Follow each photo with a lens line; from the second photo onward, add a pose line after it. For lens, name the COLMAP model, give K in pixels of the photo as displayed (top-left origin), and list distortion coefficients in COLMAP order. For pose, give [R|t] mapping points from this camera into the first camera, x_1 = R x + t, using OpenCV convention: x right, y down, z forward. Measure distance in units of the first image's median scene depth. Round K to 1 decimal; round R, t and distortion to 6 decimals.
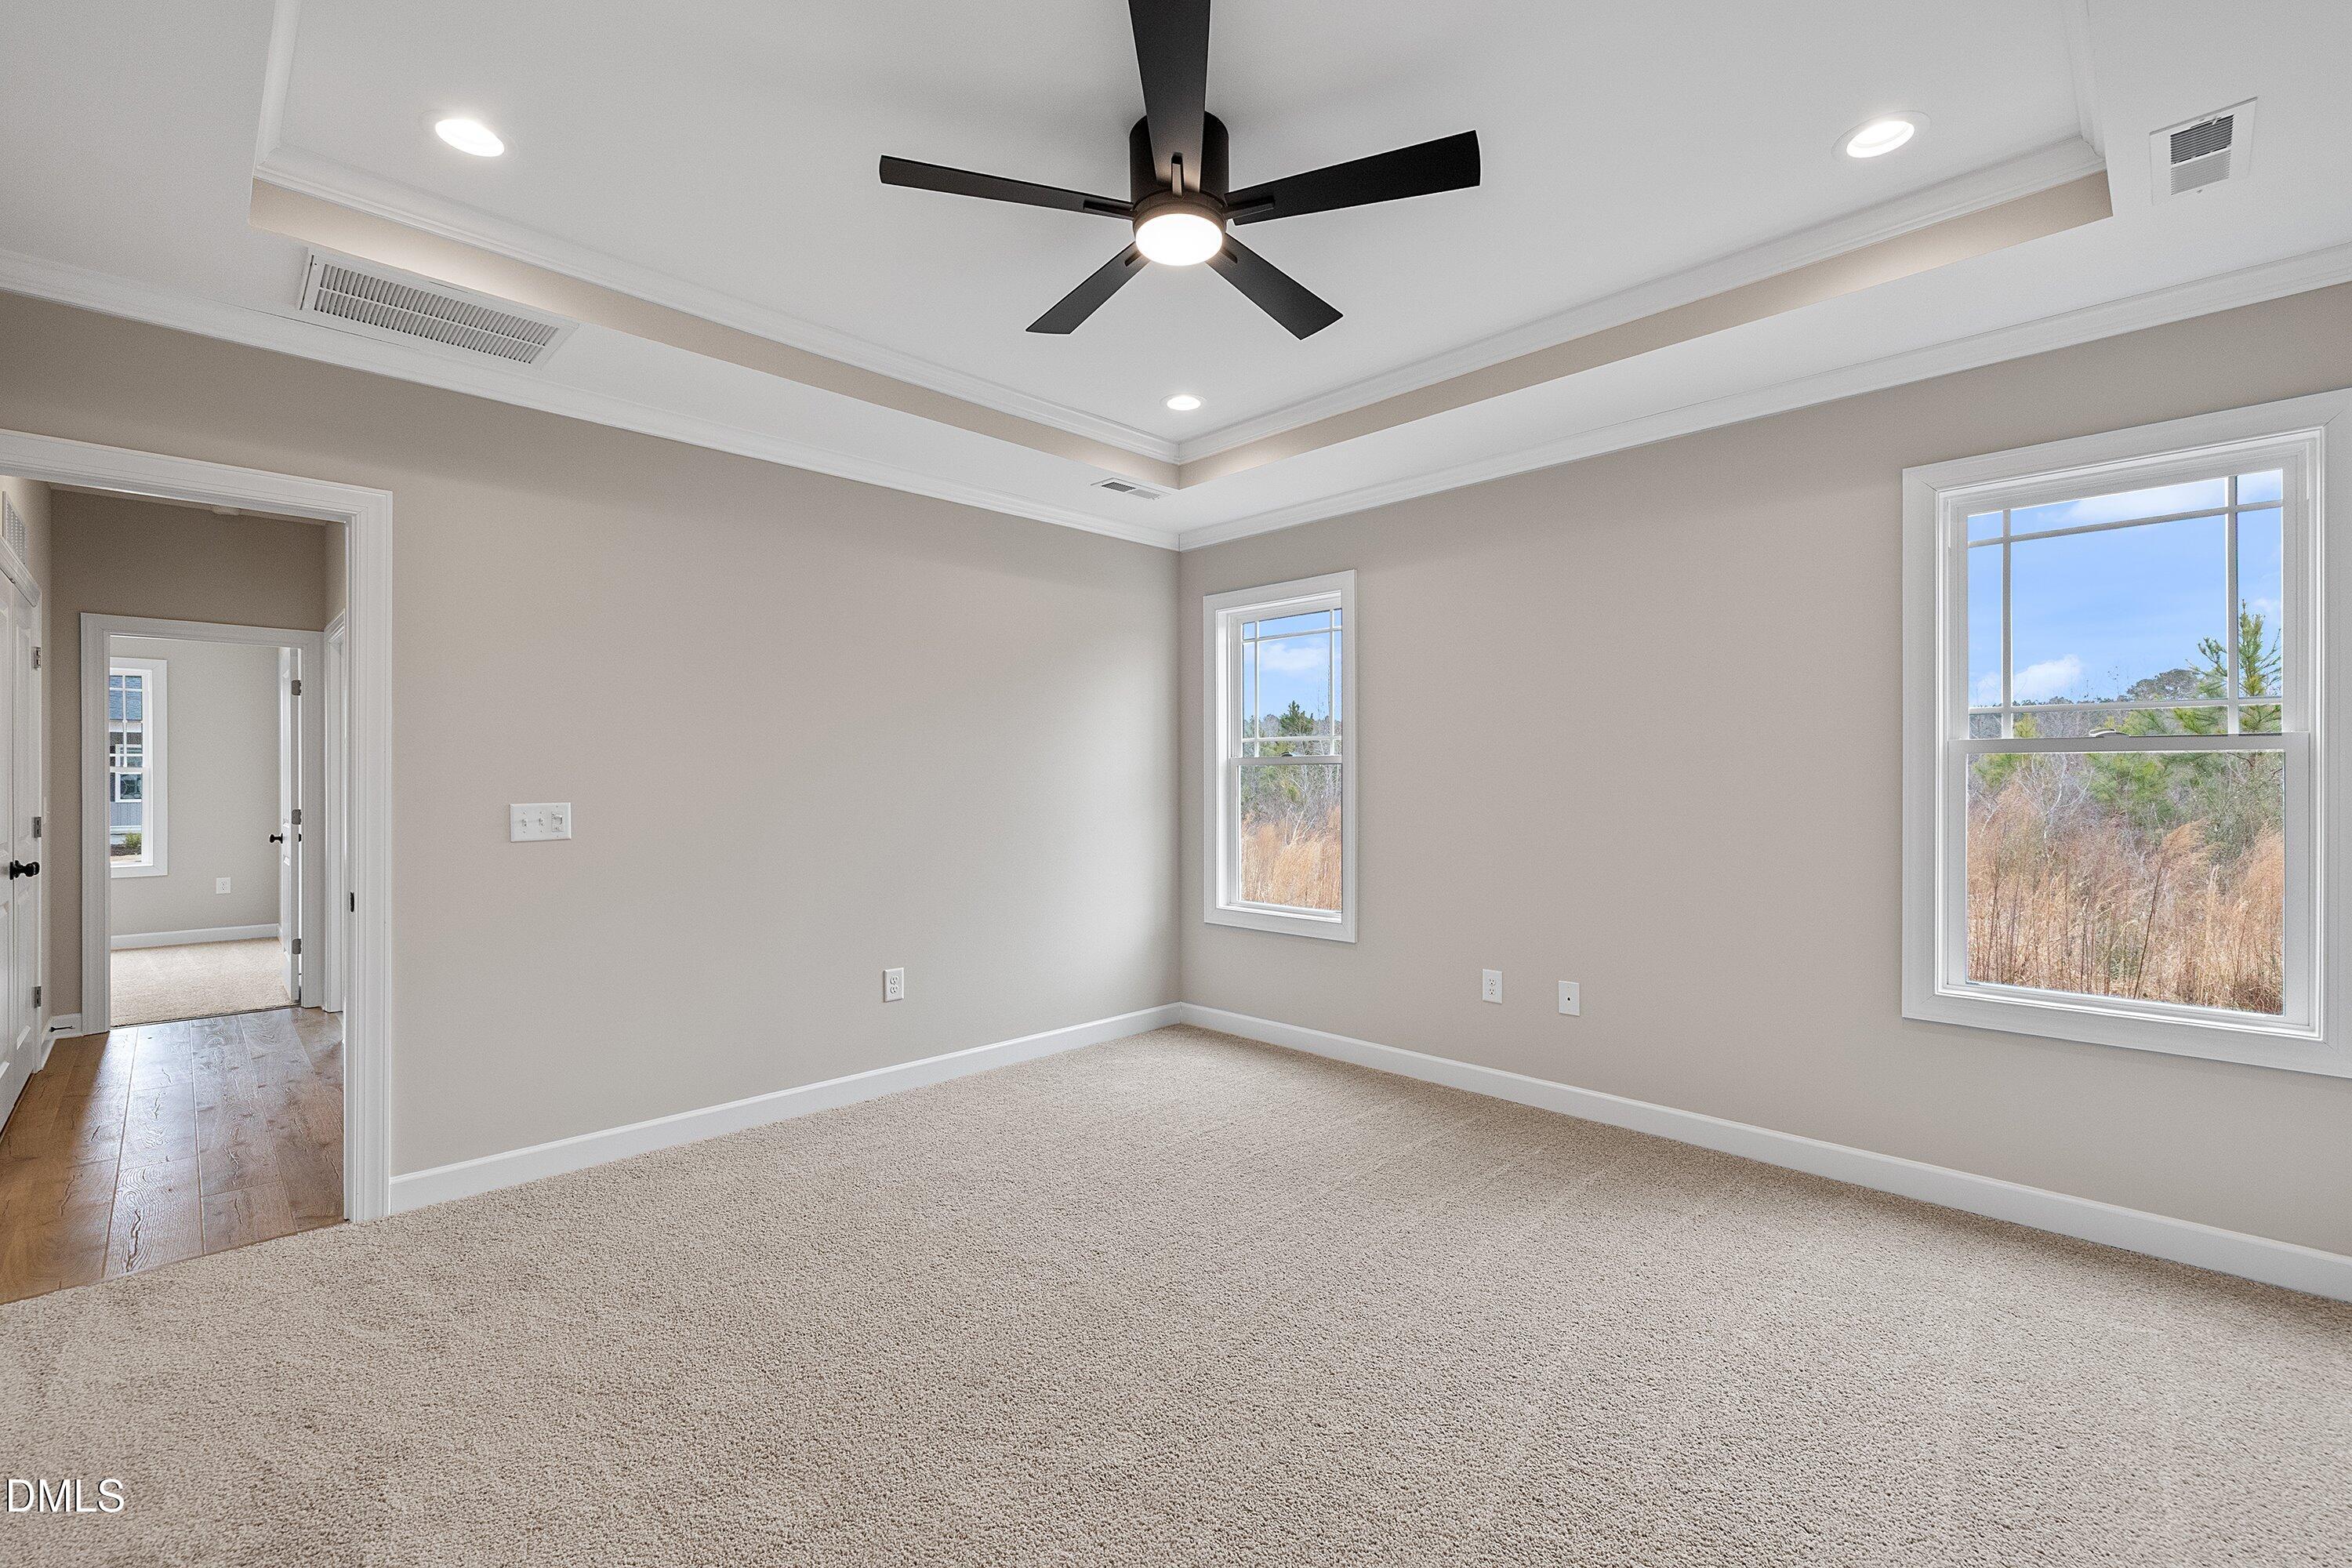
lens RADIAL K [[999.0, 0, 1176.0], [0, 999.0, 784.0], [0, 0, 1]] dist [0.001245, 0.000003]
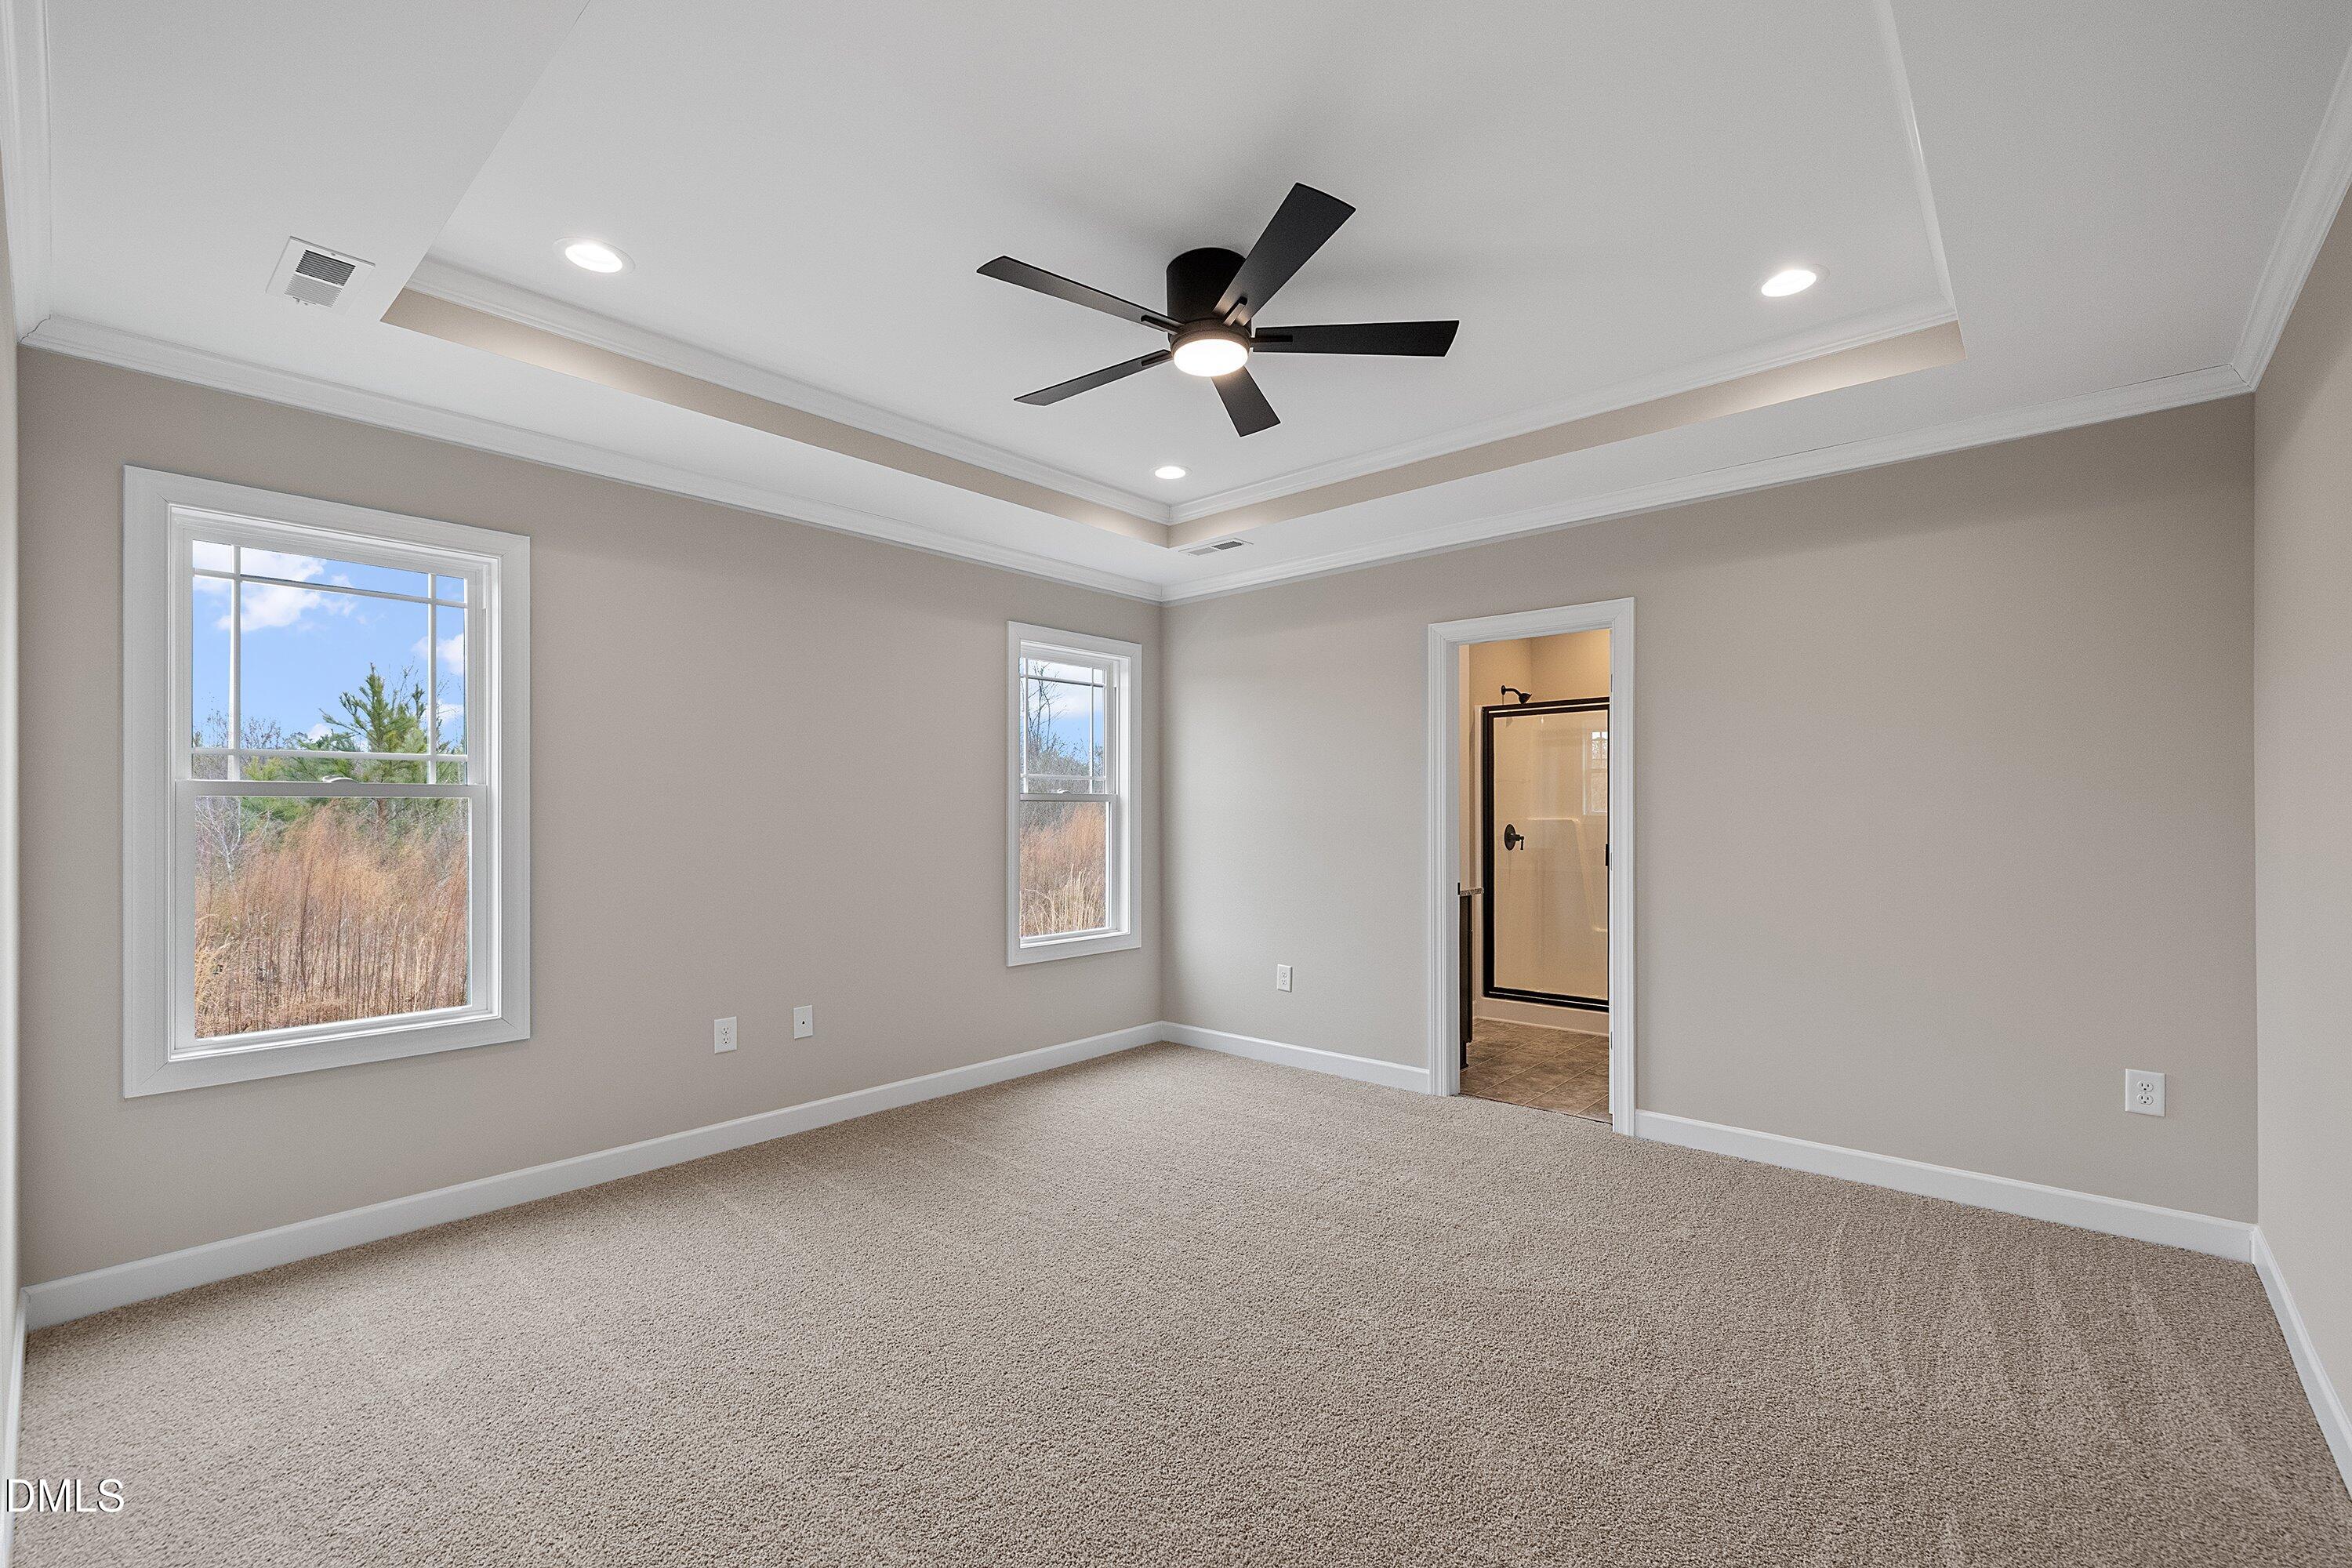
lens RADIAL K [[997.4, 0, 1146.5], [0, 997.4, 809.8], [0, 0, 1]] dist [-0.031536, -0.000012]
pose [[-0.056398, 0.007813, 0.998378, -0.599318], [0.012182, 0.999900, -0.007137, -0.000134], [-0.998334, 0.011760, -0.056487, 0.602743]]
